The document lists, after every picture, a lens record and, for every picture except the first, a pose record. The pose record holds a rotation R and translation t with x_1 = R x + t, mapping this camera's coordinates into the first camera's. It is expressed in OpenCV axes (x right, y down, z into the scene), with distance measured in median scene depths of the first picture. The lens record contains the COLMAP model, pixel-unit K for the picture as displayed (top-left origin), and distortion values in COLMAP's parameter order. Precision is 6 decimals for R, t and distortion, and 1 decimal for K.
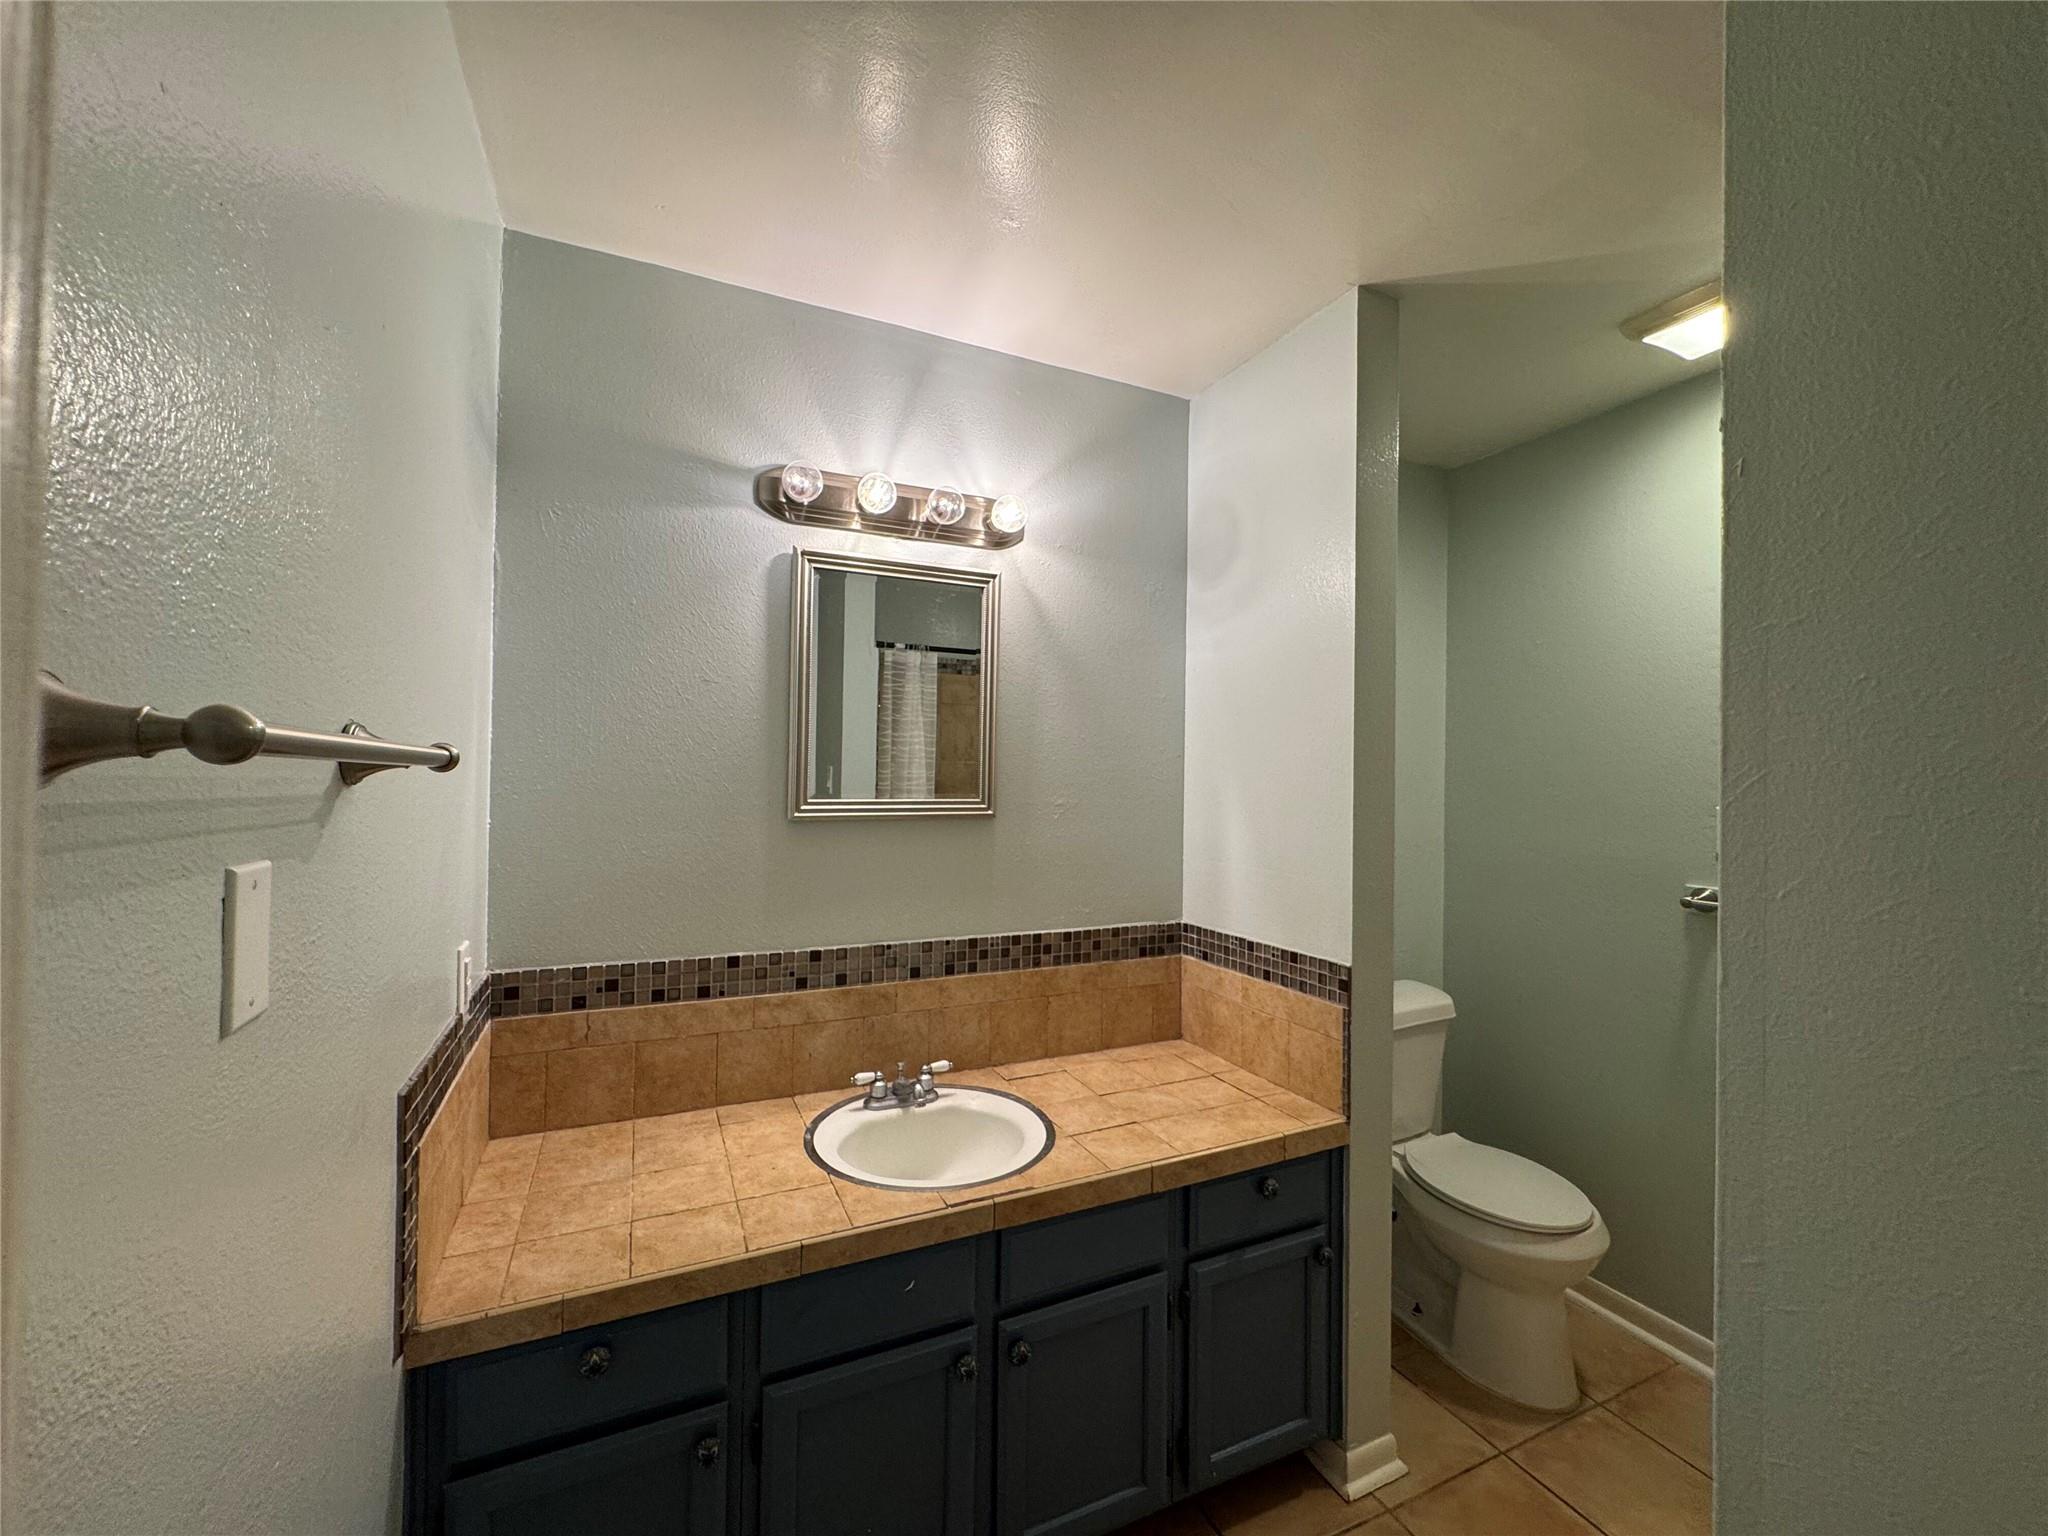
lens RADIAL K [[818.3, 0, 1019.0], [0, 818.3, 766.5], [0, 0, 1]] dist [-0.004292, 0.000174]
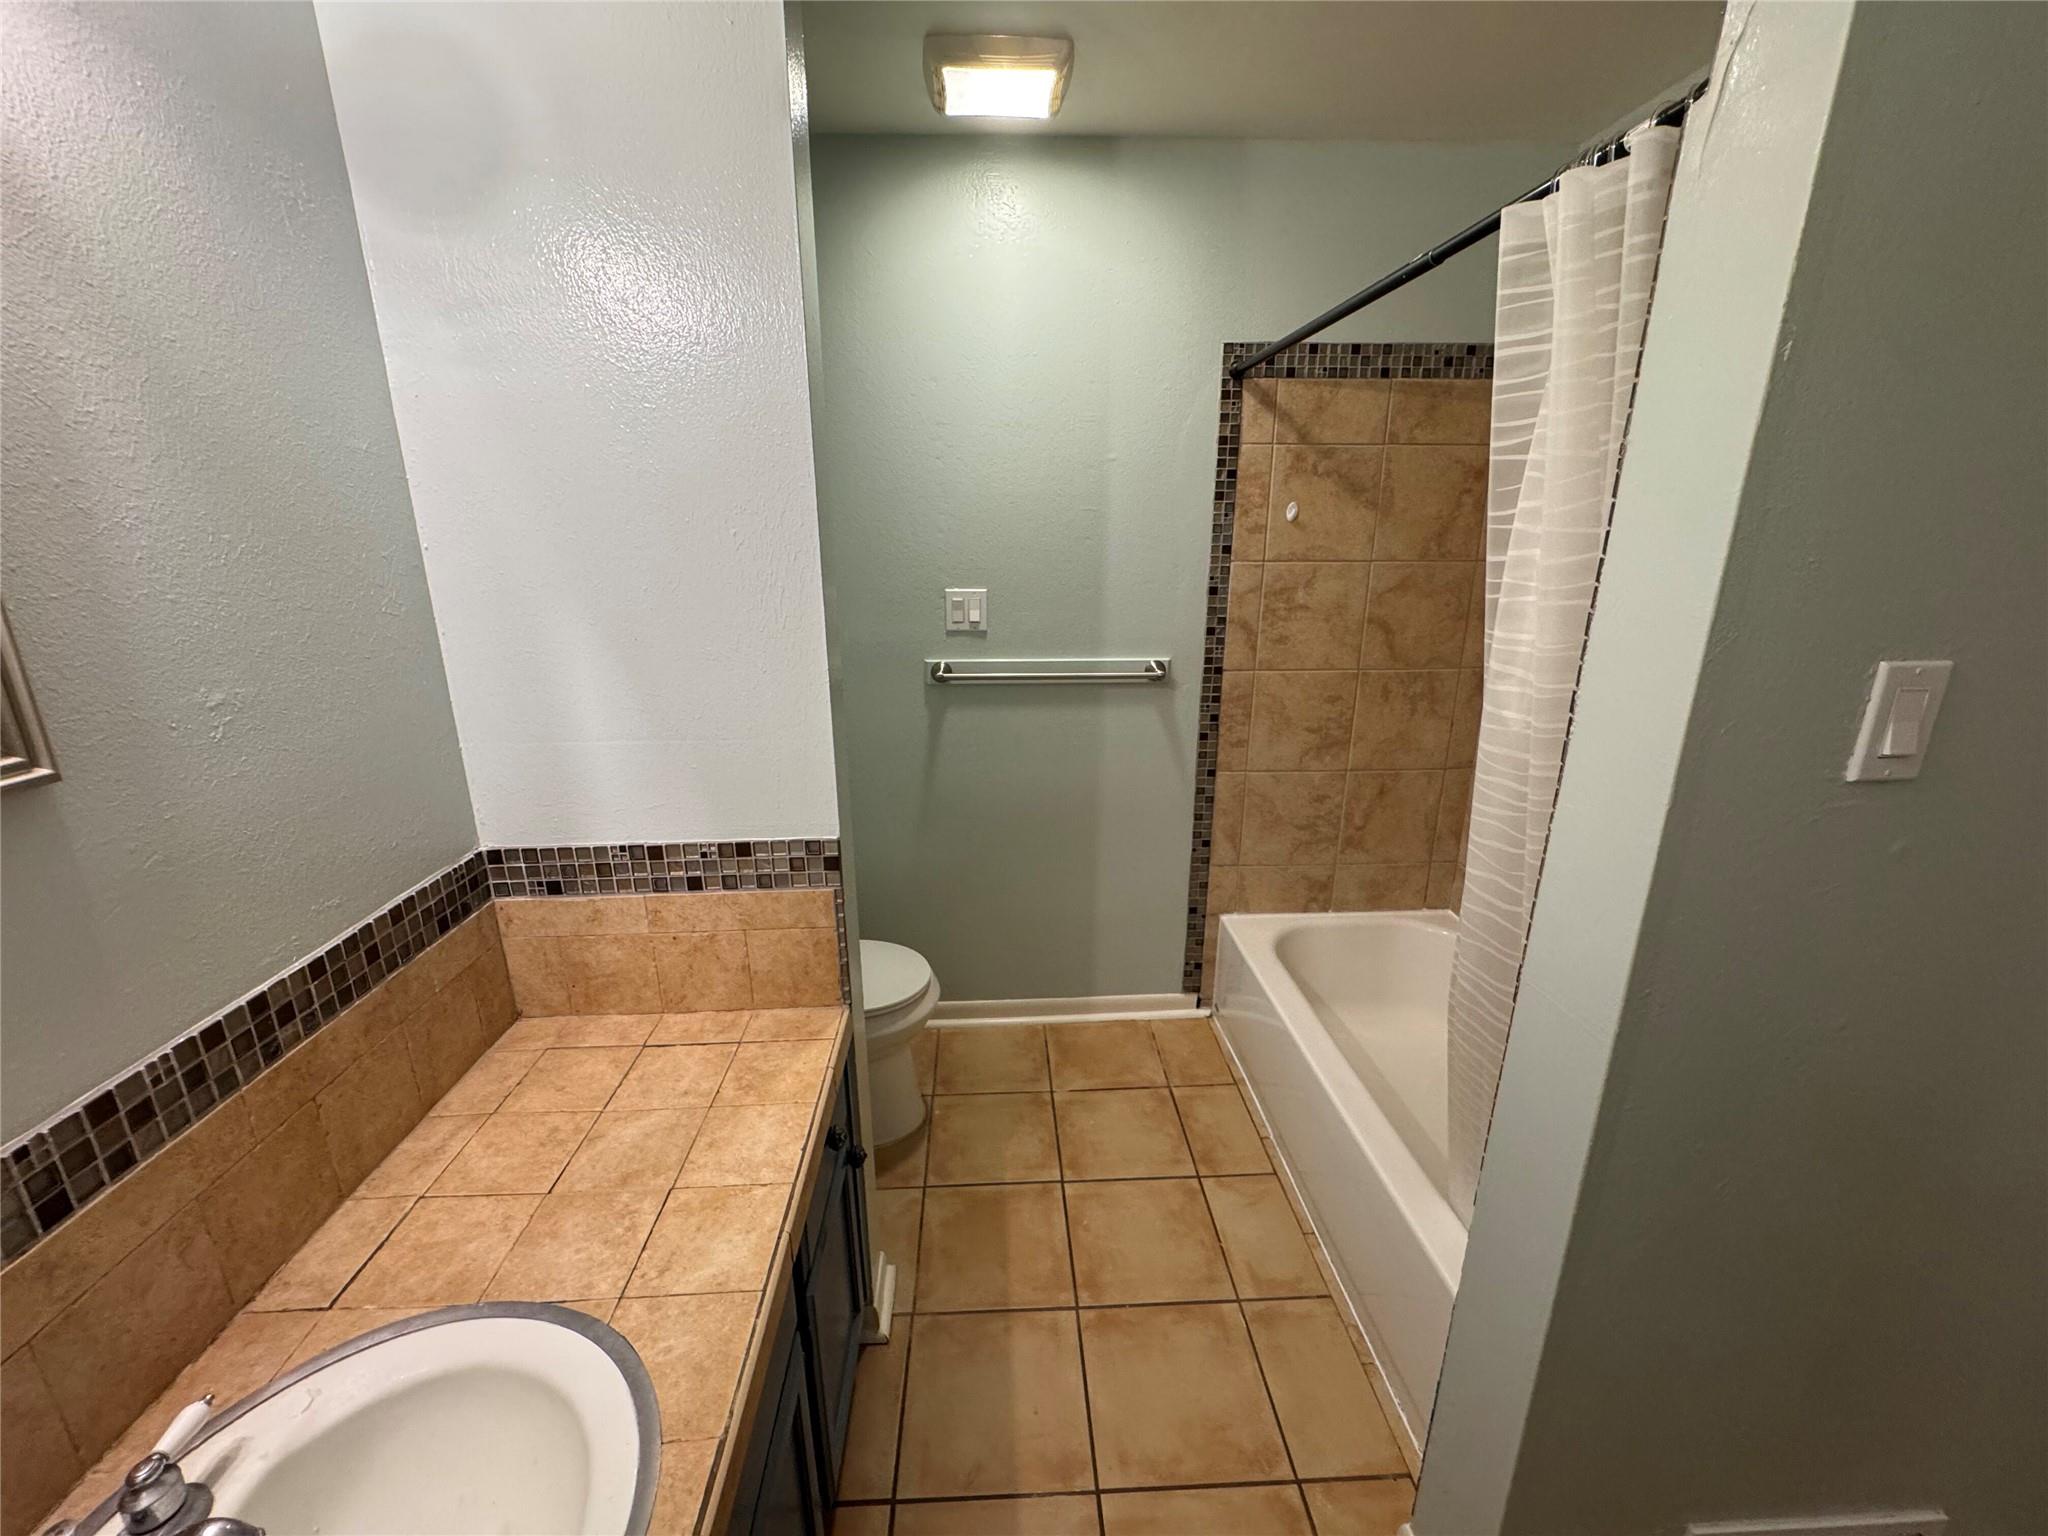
lens RADIAL K [[818.3, 0, 1025.7], [0, 818.3, 768.6], [0, 0, 1]] dist [-0.004292, 0.000174]
pose [[0.372290, -0.273356, 0.886948, -0.185981], [-0.002486, 0.955346, 0.295479, -0.049643], [-0.928113, -0.112209, 0.354986, 0.469398]]
